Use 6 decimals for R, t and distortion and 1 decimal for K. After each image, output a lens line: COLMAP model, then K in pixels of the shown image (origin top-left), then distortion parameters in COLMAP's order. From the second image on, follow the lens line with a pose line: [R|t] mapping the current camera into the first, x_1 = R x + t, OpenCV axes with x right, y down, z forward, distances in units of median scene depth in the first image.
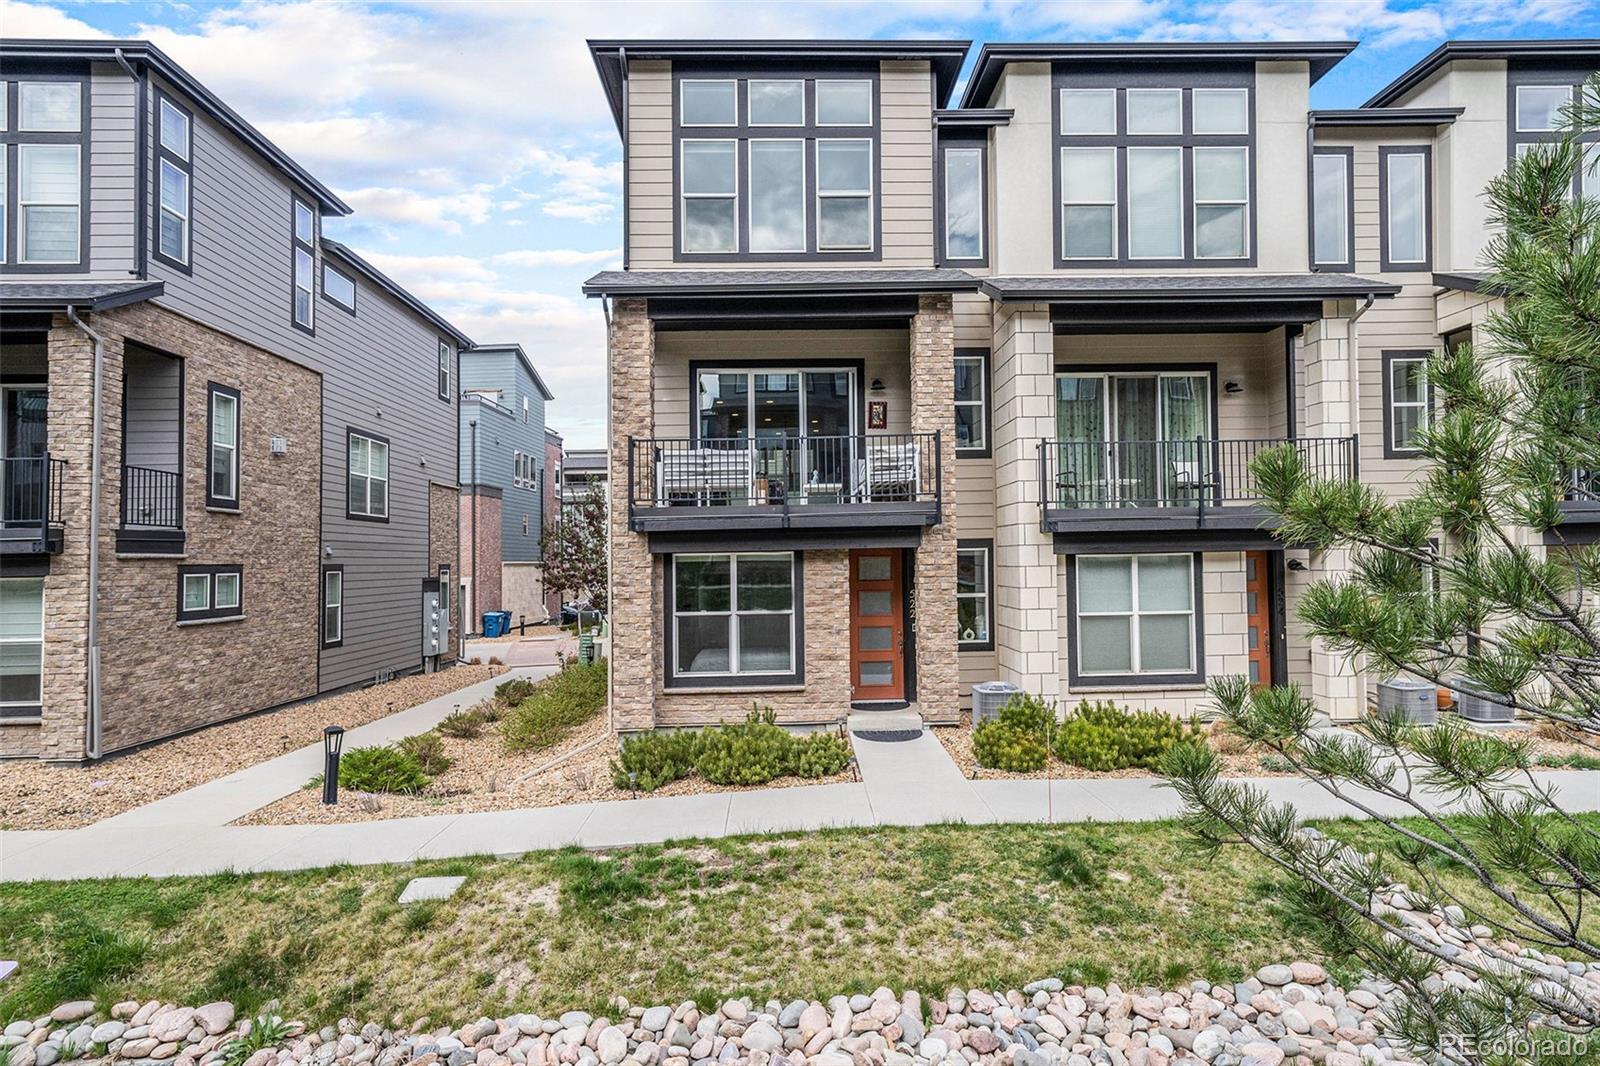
lens RADIAL K [[813.3, 0, 810.3], [0, 813.3, 547.4], [0, 0, 1]] dist [-0.052213, -0.000449]
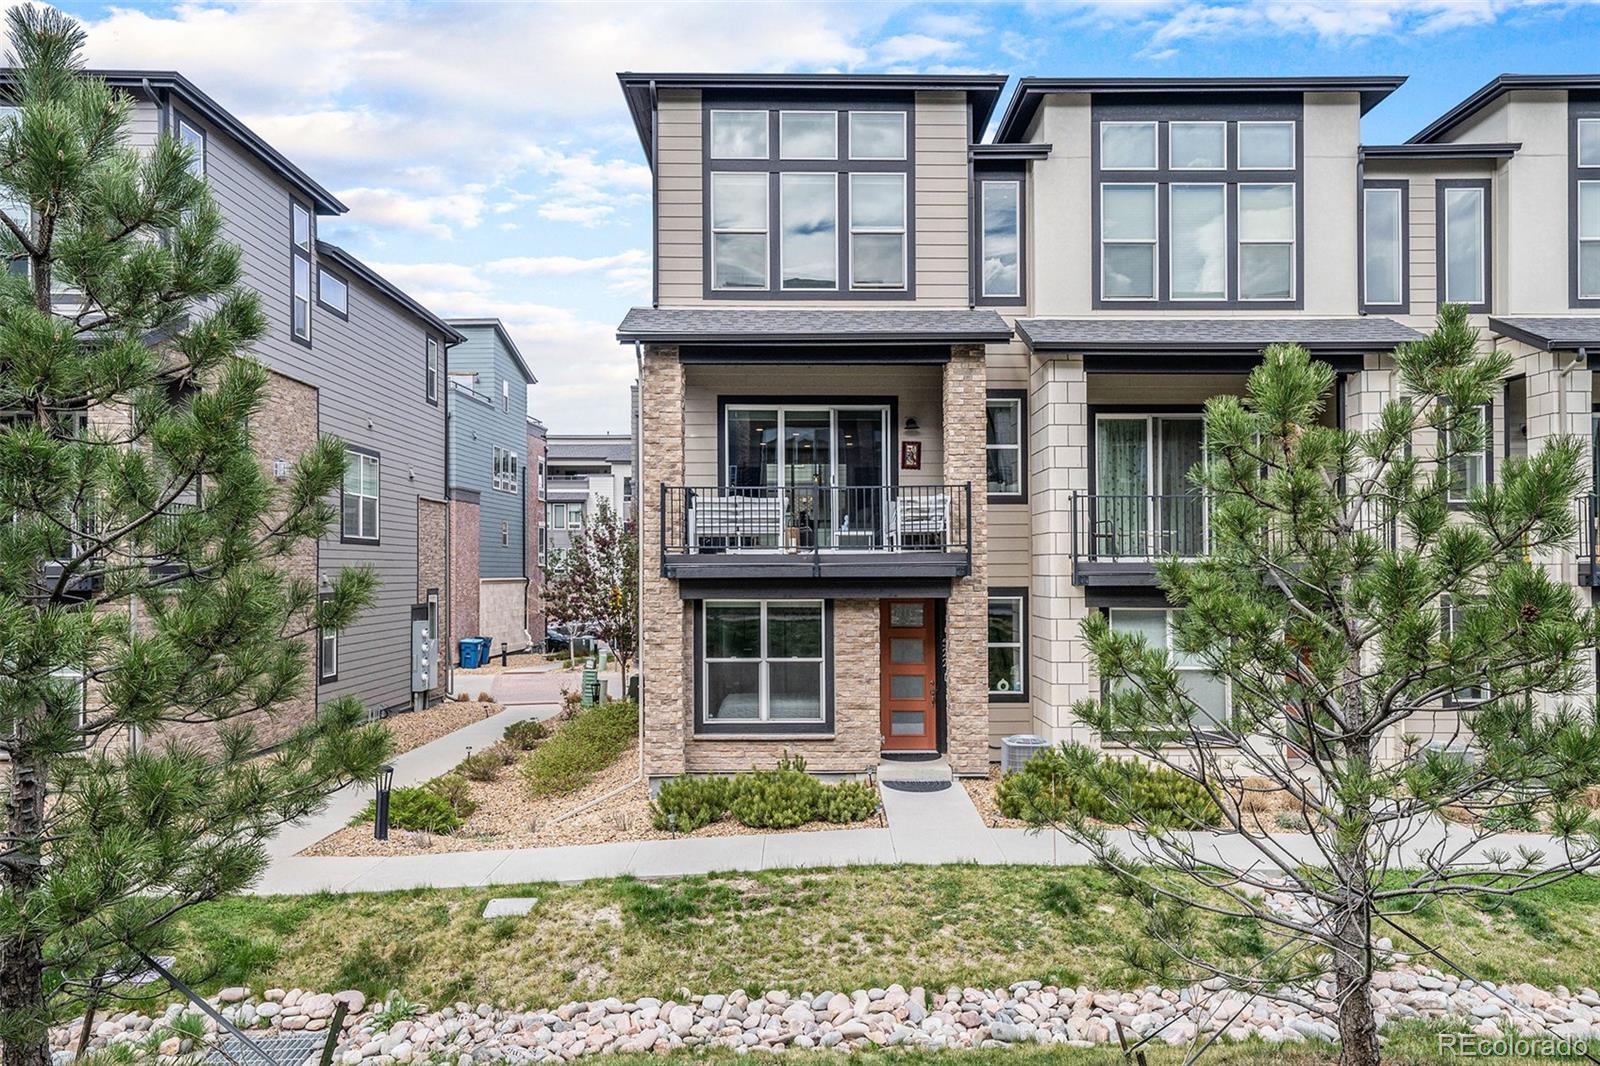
lens RADIAL K [[1073.4, 0, 771.8], [0, 1073.4, 506.0], [0, 0, 1]] dist [-0.054921, -0.009045]
pose [[0.997797, 0.005846, -0.066089, 0.001817], [-0.008218, 0.999329, -0.035680, -0.061751], [0.065836, 0.036145, 0.997176, -0.321894]]
